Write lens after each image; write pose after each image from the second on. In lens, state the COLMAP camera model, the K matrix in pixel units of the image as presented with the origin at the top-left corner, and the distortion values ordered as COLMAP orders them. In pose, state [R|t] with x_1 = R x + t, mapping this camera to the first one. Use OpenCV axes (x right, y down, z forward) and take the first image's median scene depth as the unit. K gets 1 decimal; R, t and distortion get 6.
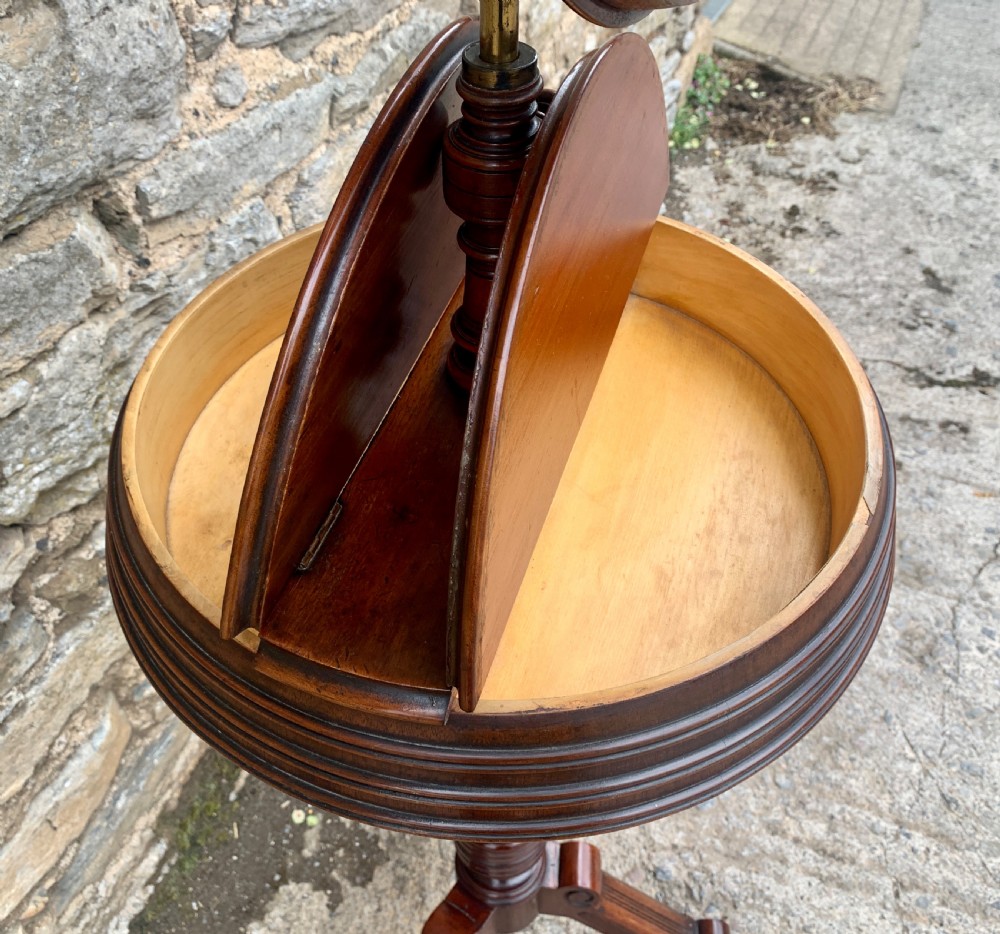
lens RADIAL K [[956.5, 0, 453.3], [0, 956.5, 457.6], [0, 0, 1]] dist [0.001158, 0.000000]
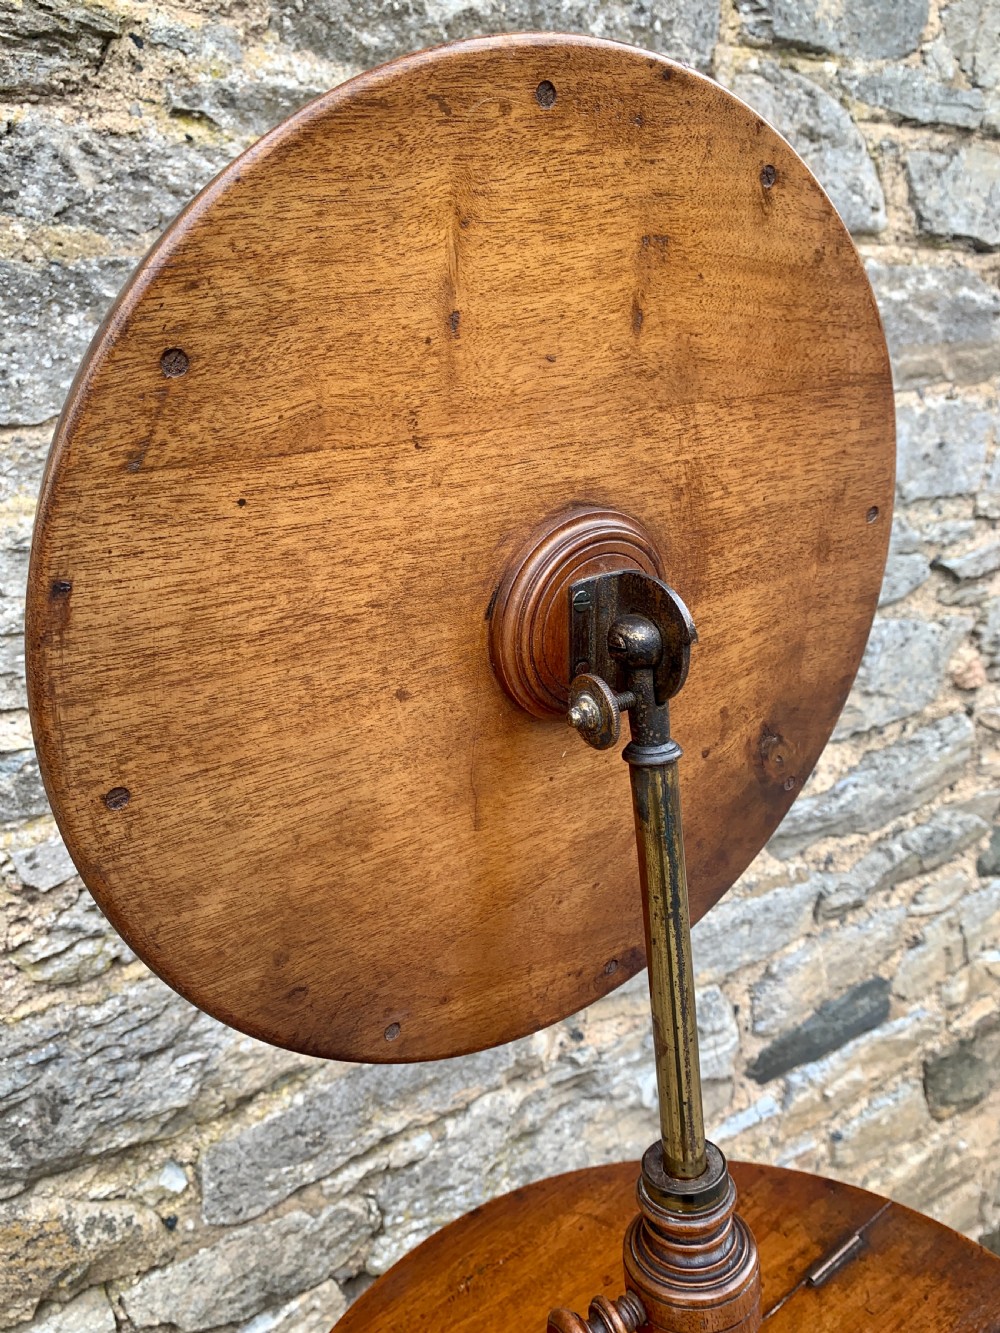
lens RADIAL K [[1052.1, 0, 503.3], [0, 1052.1, 668.3], [0, 0, 1]] dist [0.011998, -0.009324]
pose [[0.863659, 0.094689, -0.495104, 0.119510], [-0.299207, 0.886751, -0.352346, -0.123302], [0.405670, 0.452445, 0.794182, -0.096074]]
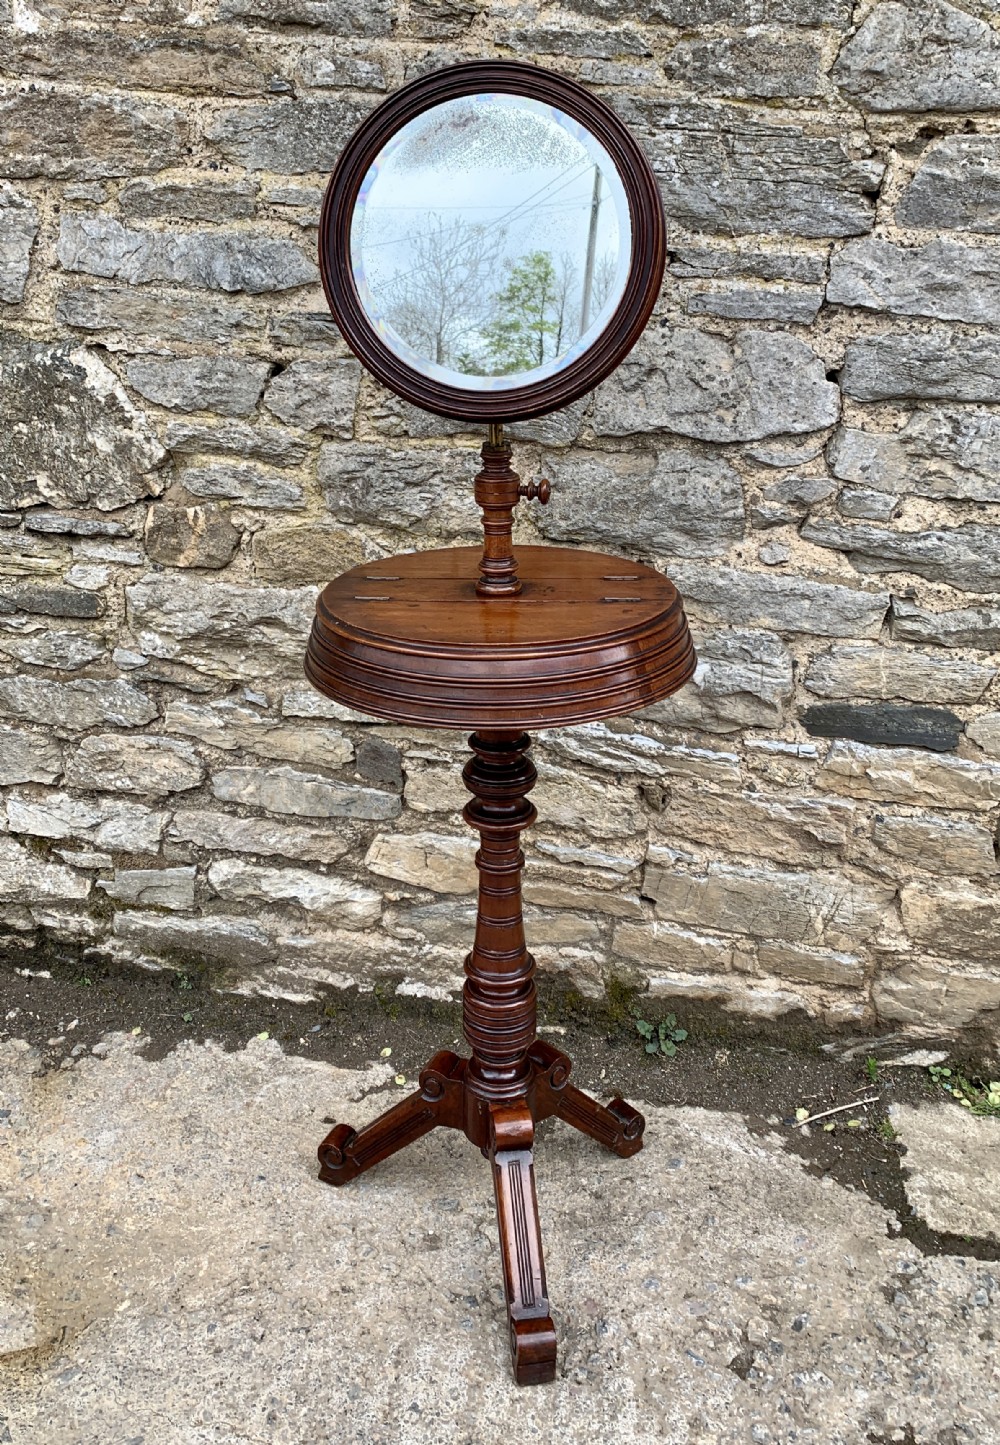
lens RADIAL K [[1262.2, 0, 495.2], [0, 1262.2, 632.2], [0, 0, 1]] dist [0.084562, -0.150274]
pose [[0.276989, 0.329141, -0.902742, 1.460100], [-0.687113, 0.724589, 0.053359, -0.096012], [0.671679, 0.605506, 0.426861, -0.081277]]
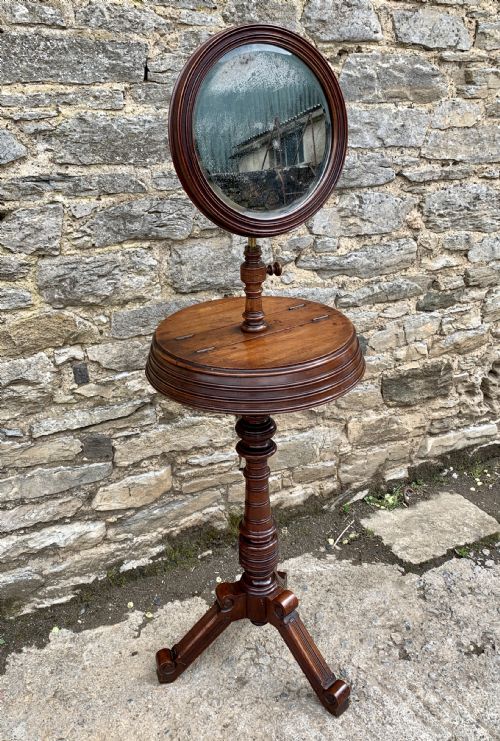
lens RADIAL K [[696.3, 0, 243.1], [0, 696.3, 375.3], [0, 0, 1]] dist [0.041876, 0.000000]
pose [[0.797293, 0.264325, -0.542639, 0.871326], [-0.431224, 0.878490, -0.205672, 0.366091], [0.422339, 0.397979, 0.814397, -0.663359]]
